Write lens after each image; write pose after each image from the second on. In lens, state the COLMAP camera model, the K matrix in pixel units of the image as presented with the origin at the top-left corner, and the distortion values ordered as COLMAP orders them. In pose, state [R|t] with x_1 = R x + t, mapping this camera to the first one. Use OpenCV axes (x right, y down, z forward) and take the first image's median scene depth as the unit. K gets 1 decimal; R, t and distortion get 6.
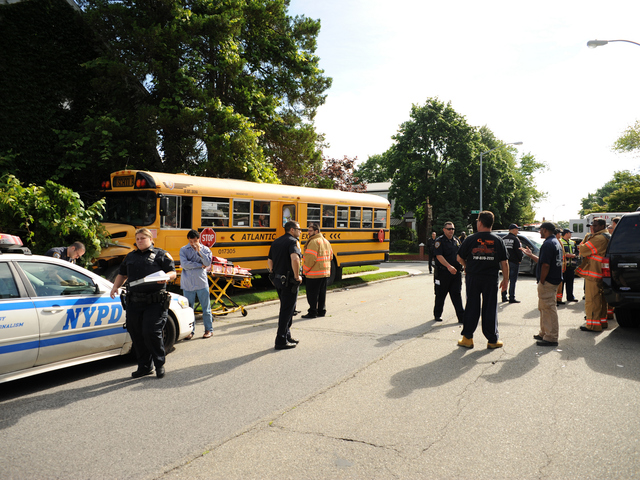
lens RADIAL K [[473.4, 0, 291.1], [0, 473.4, 241.0], [0, 0, 1]] dist [-0.015891, -0.007854]
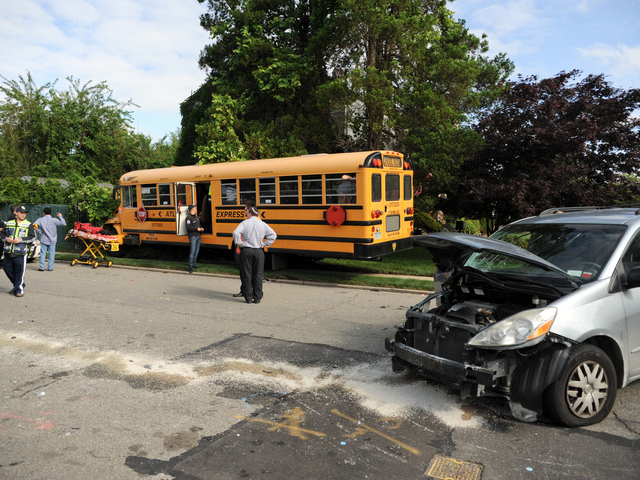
lens RADIAL K [[487.9, 0, 320.2], [0, 487.9, 238.1], [0, 0, 1]] dist [-0.098555, 0.058995]
pose [[0.133396, 0.058992, -0.989306, 1.293685], [-0.018555, 0.998201, 0.057021, -0.027020], [0.990889, 0.010750, 0.134251, 1.336780]]
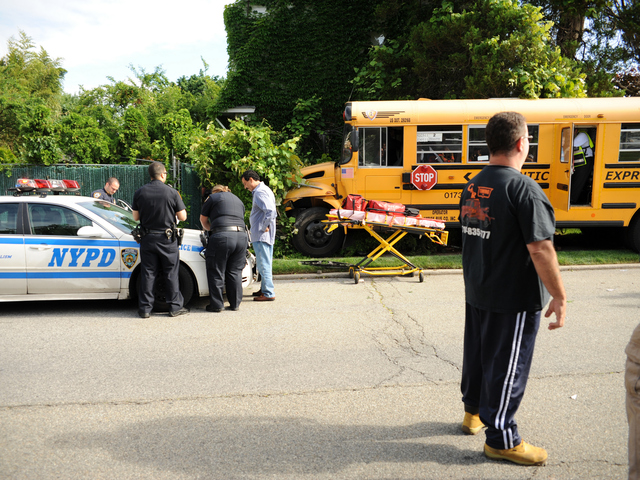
lens RADIAL K [[471.9, 0, 319.7], [0, 471.9, 235.5], [0, 0, 1]] dist [-0.057782, 0.005783]
pose [[0.634649, 0.096231, -0.766786, 0.330417], [-0.000834, 0.992302, 0.123843, -0.007729], [0.772800, -0.077957, 0.629843, 0.362504]]
